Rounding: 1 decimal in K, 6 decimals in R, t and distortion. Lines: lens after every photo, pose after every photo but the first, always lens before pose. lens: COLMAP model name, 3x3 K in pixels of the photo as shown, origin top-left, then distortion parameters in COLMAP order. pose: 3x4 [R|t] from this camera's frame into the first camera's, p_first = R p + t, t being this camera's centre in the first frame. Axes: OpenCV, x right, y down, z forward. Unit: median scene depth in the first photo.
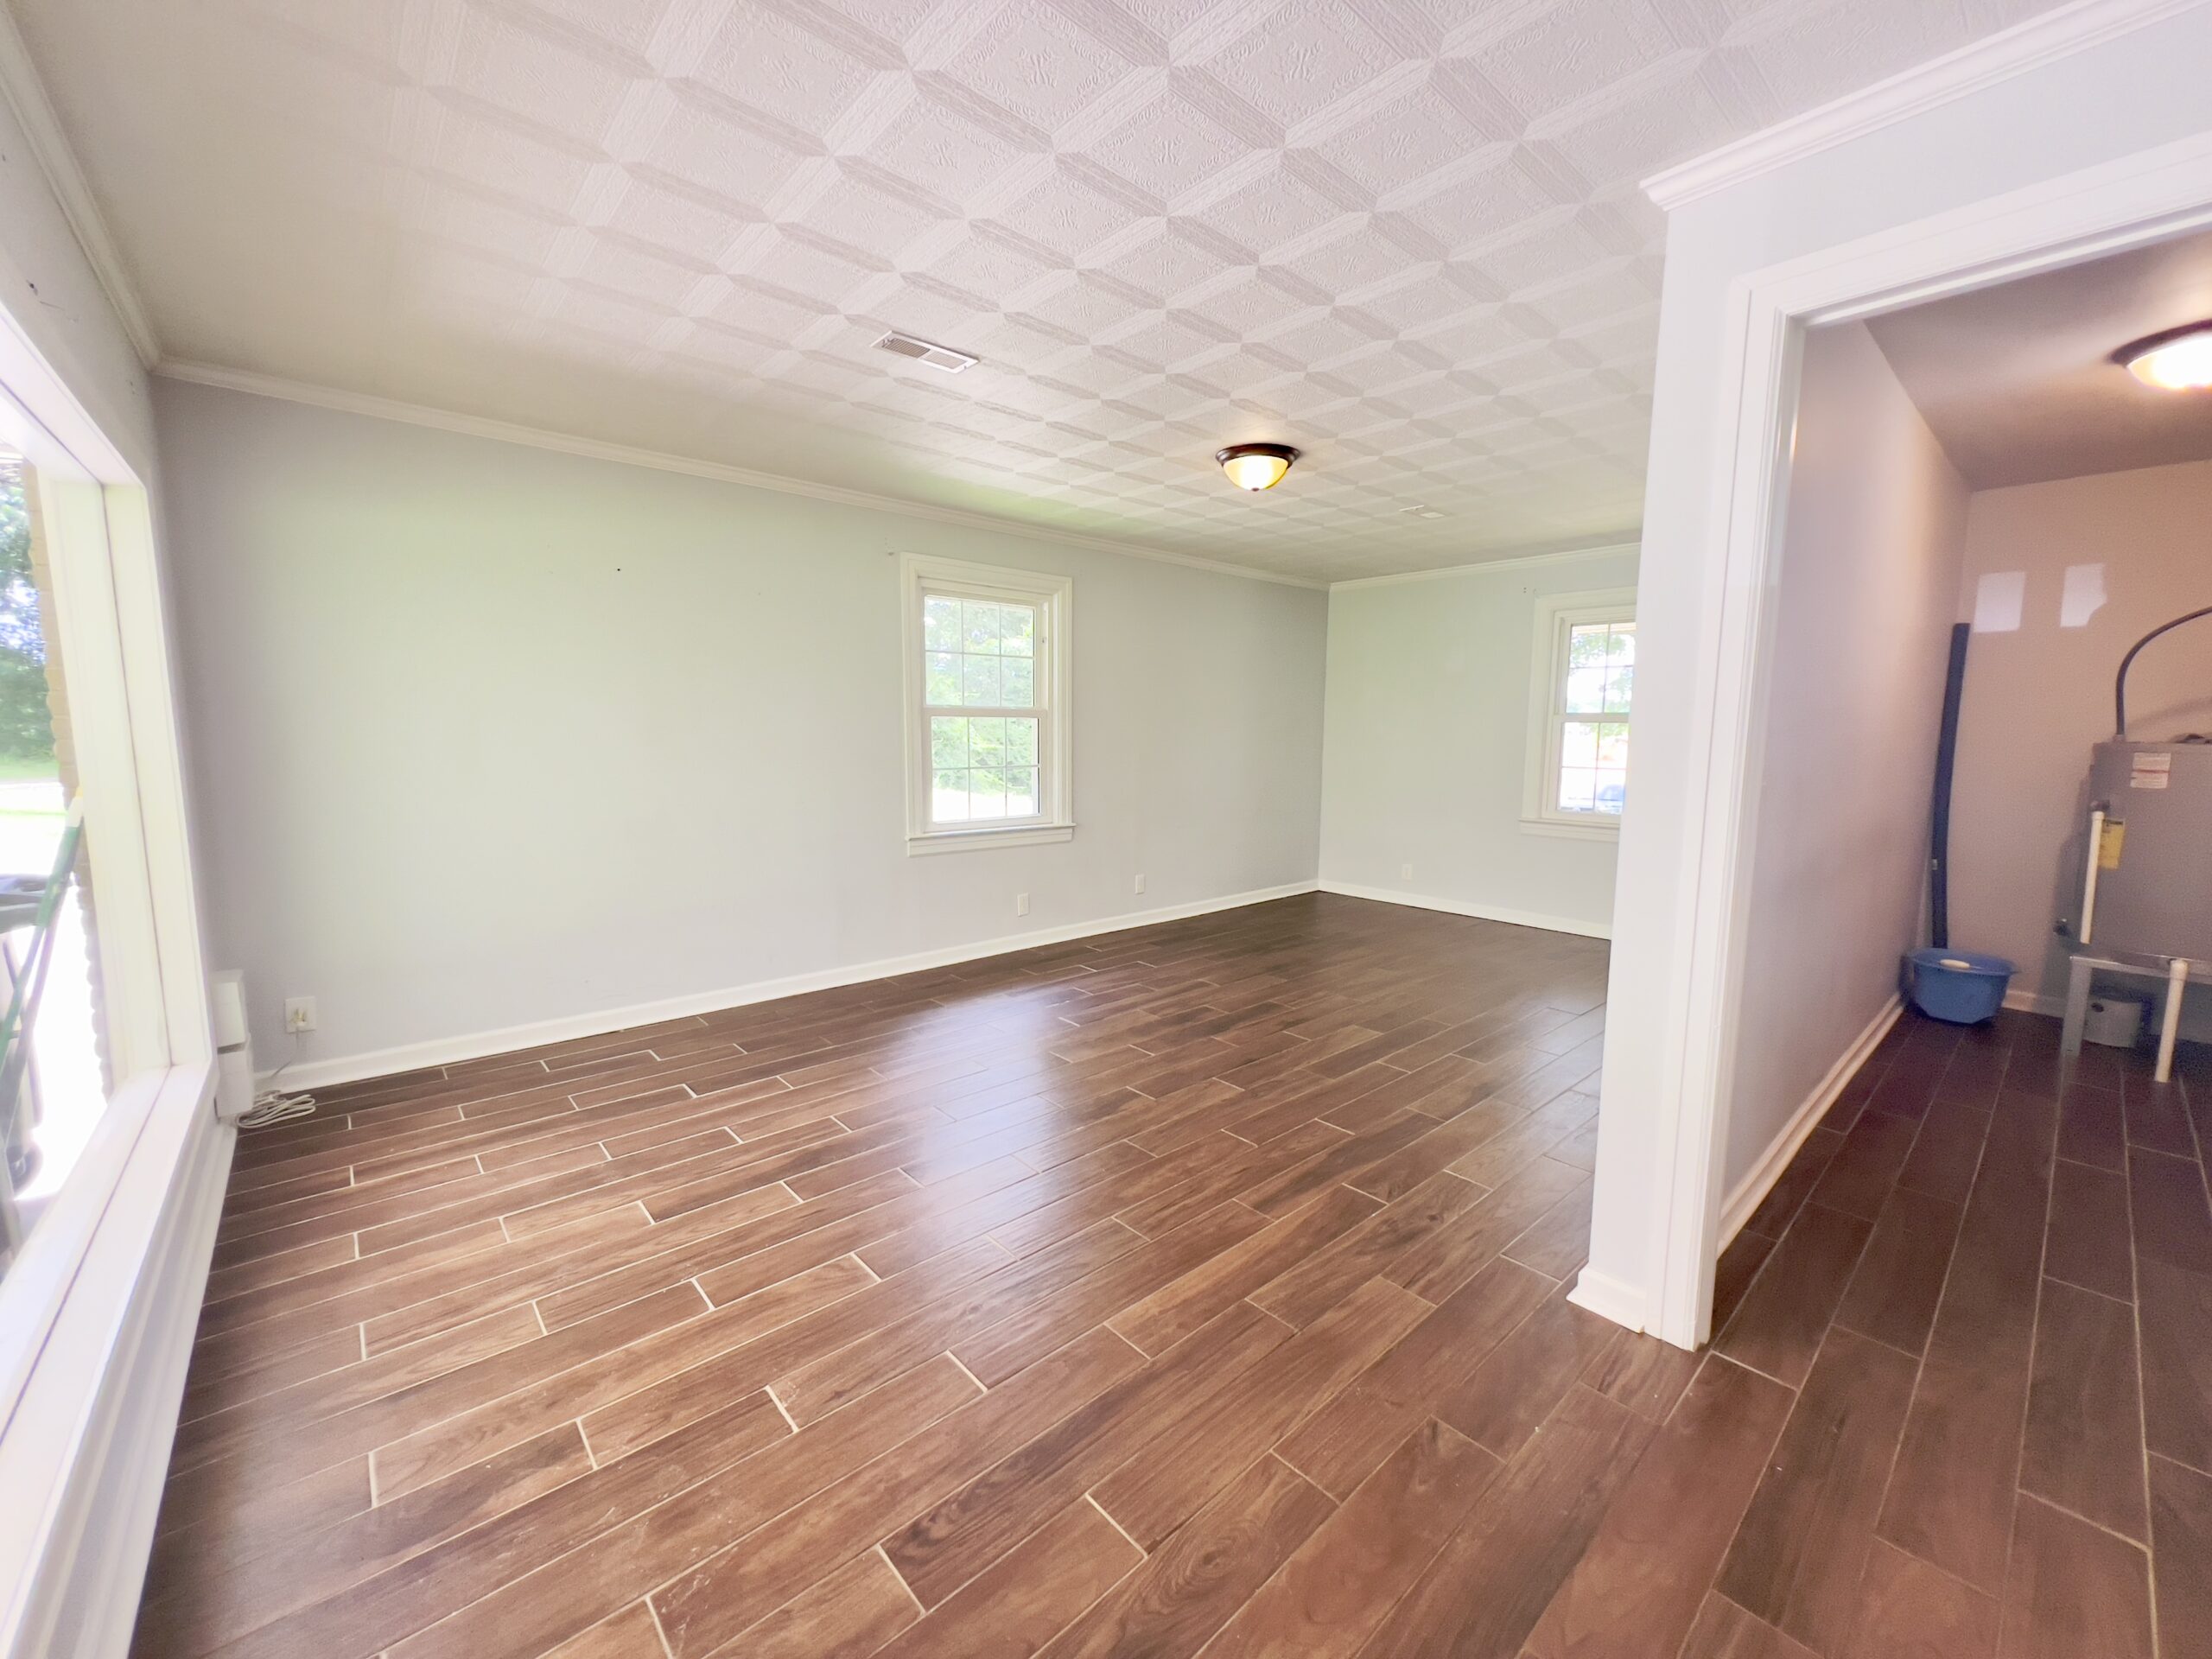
lens RADIAL K [[884.9, 0, 1105.4], [0, 884.9, 830.0], [0, 0, 1]] dist [-0.002111, -0.000134]
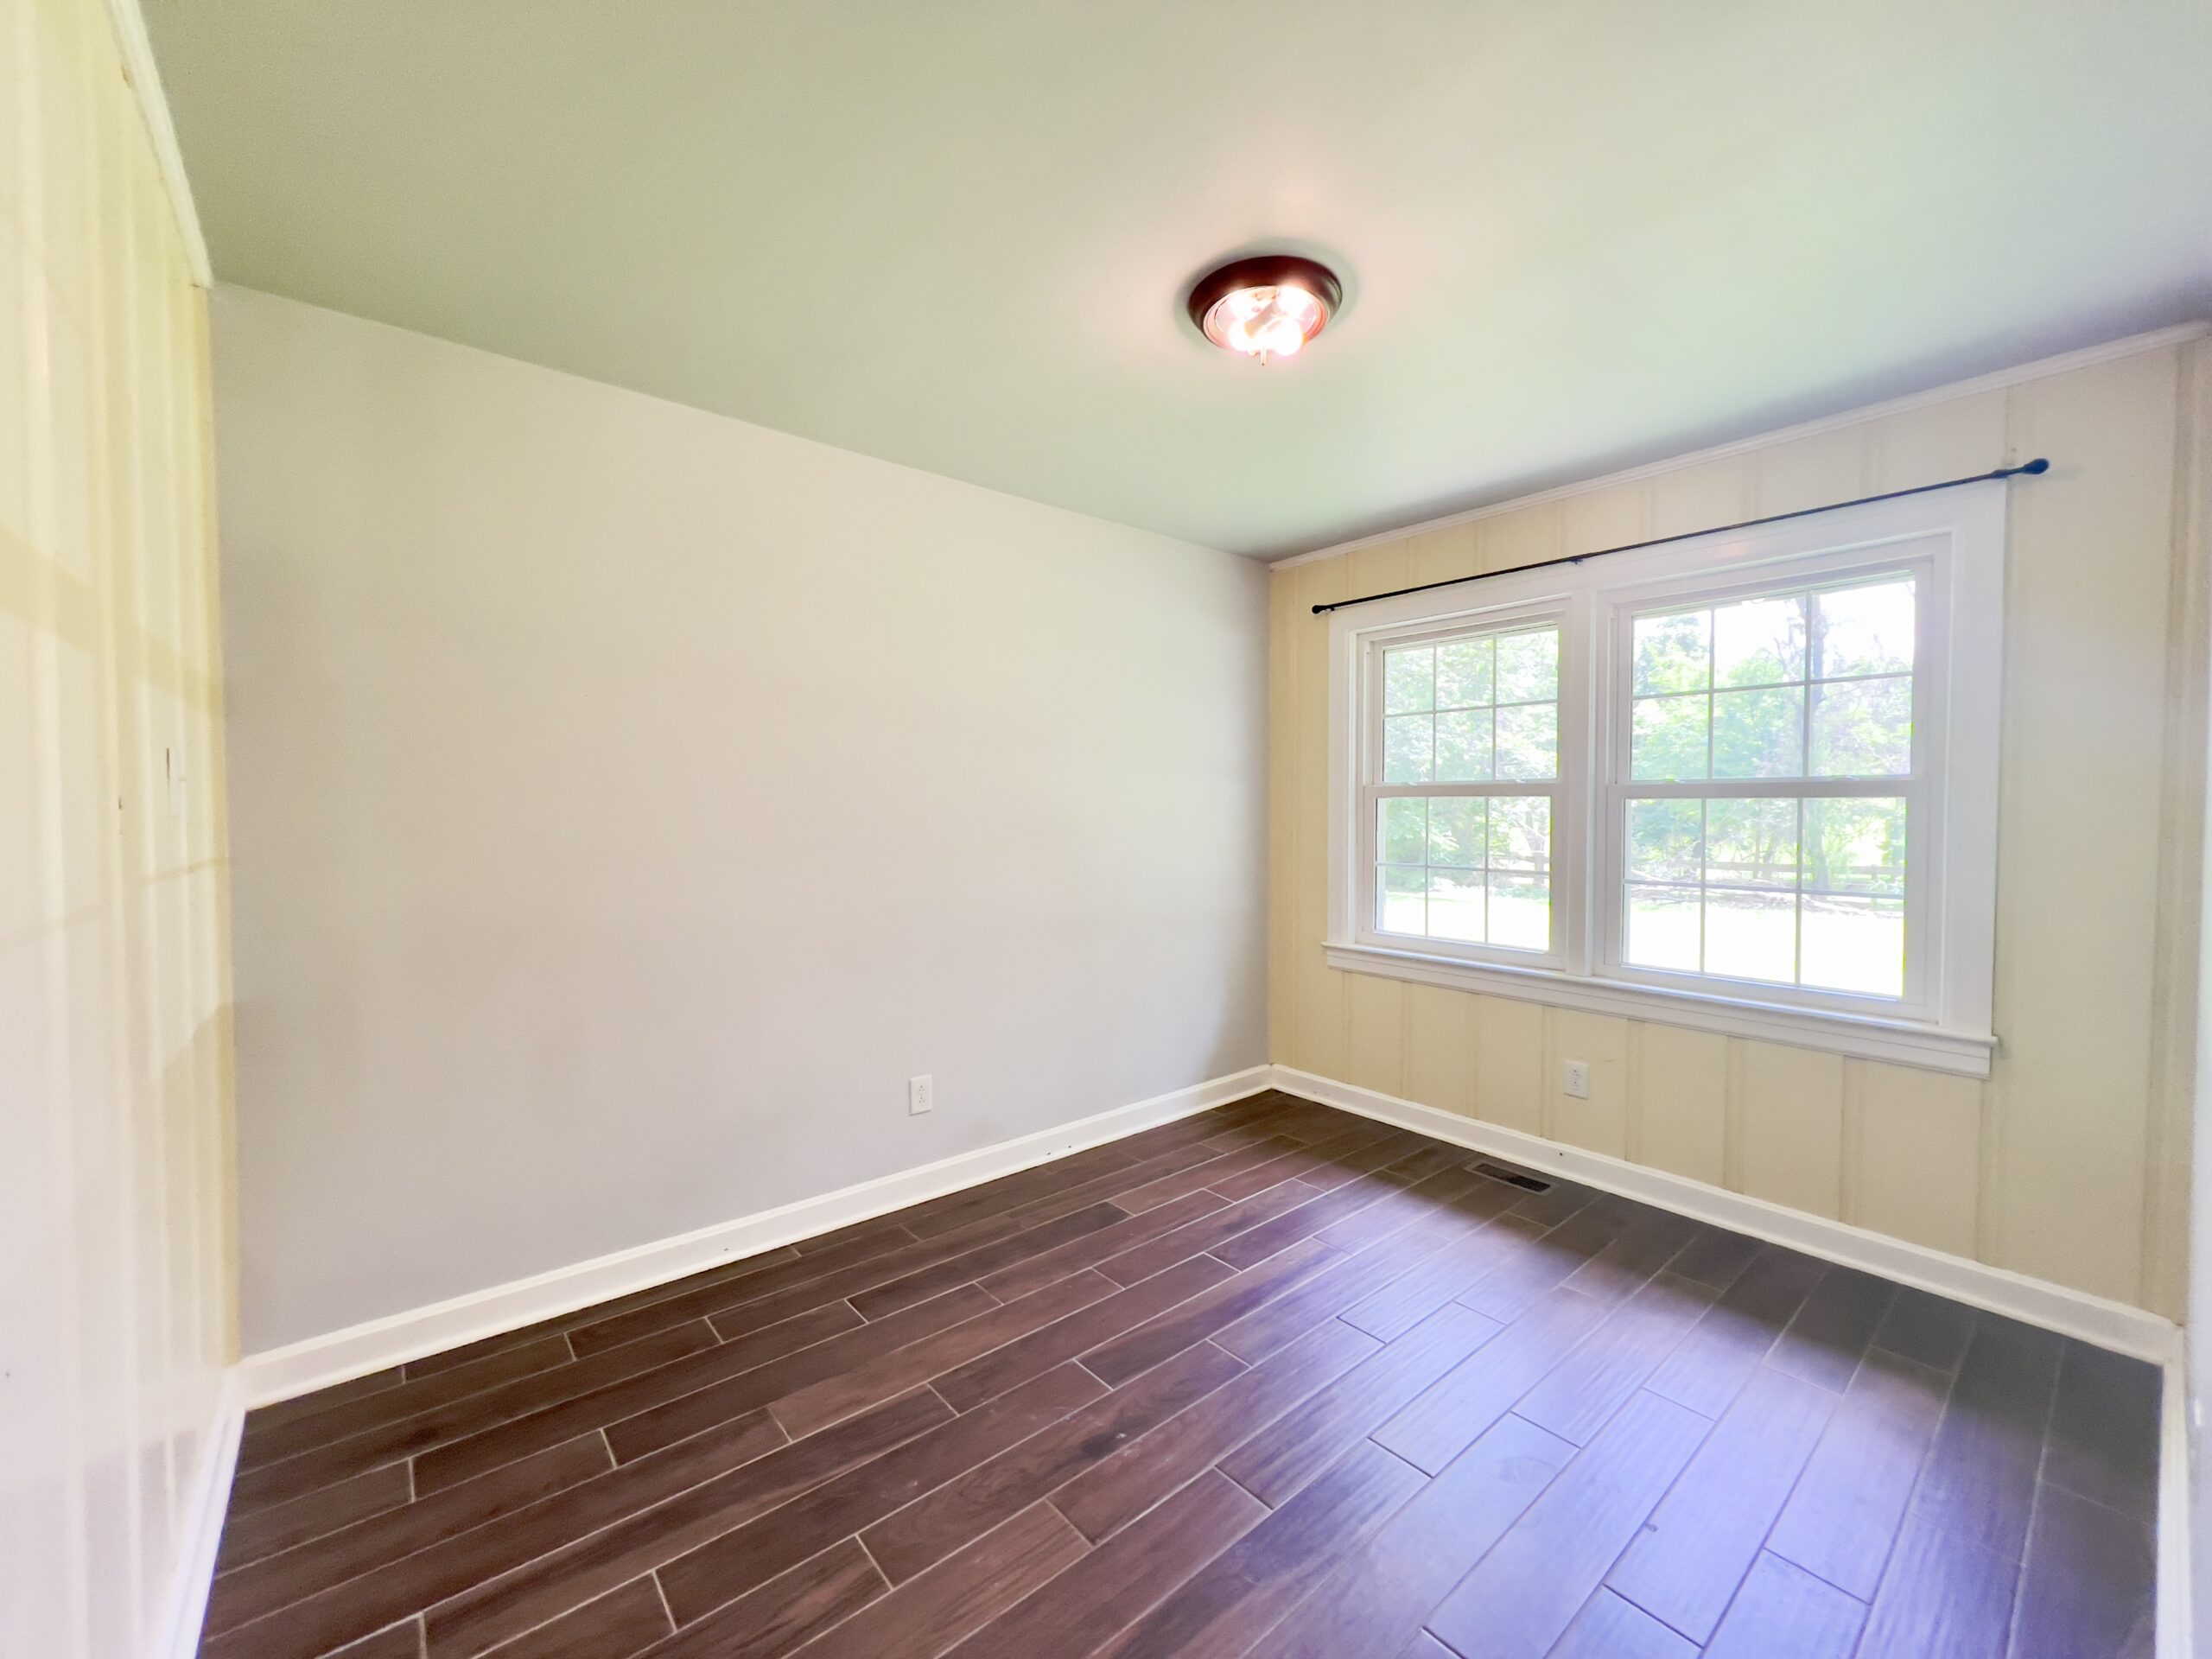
lens RADIAL K [[879.0, 0, 1075.1], [0, 879.0, 839.1], [0, 0, 1]] dist [0.001918, 0.000105]
pose [[-0.053531, 0.022440, -0.998314, 0.562388], [-0.119588, 0.992408, 0.028720, -0.085147], [0.991379, 0.120924, -0.050441, 0.785310]]
